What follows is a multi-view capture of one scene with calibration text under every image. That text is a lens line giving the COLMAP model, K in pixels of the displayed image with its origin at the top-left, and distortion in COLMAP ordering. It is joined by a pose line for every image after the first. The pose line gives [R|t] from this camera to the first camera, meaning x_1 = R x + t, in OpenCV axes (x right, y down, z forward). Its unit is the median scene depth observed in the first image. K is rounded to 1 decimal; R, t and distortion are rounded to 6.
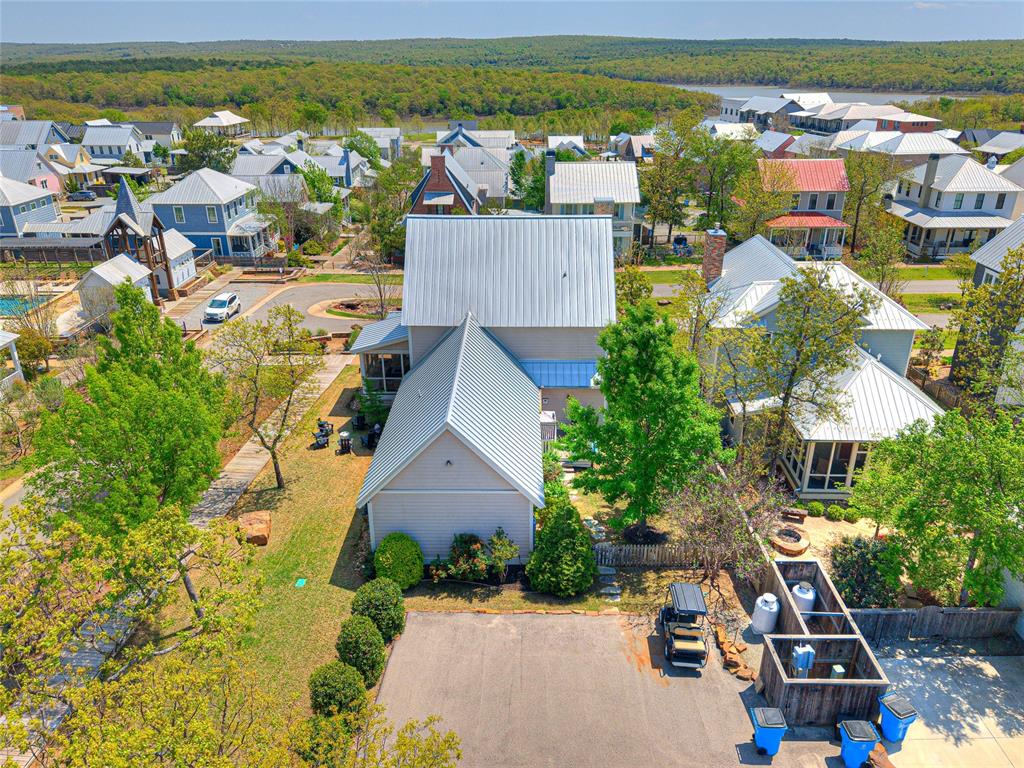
lens RADIAL K [[725.1, 0, 512.0], [0, 725.1, 384.0], [0, 0, 1]] dist [0.044166, -0.039047]
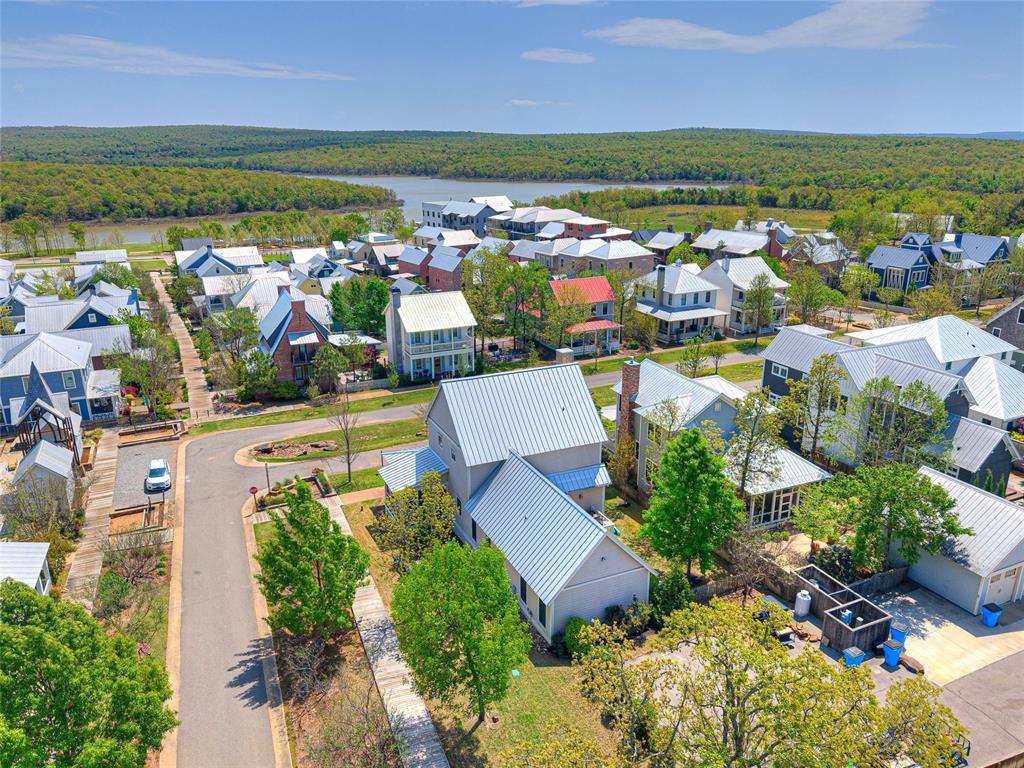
lens RADIAL K [[725.1, 0, 512.0], [0, 725.1, 384.0], [0, 0, 1]] dist [0.044166, -0.039047]
pose [[0.907809, -0.130673, 0.398507, -0.244785], [0.174026, 0.981922, -0.074458, -0.048729], [-0.381573, 0.136945, 0.914138, -0.100092]]
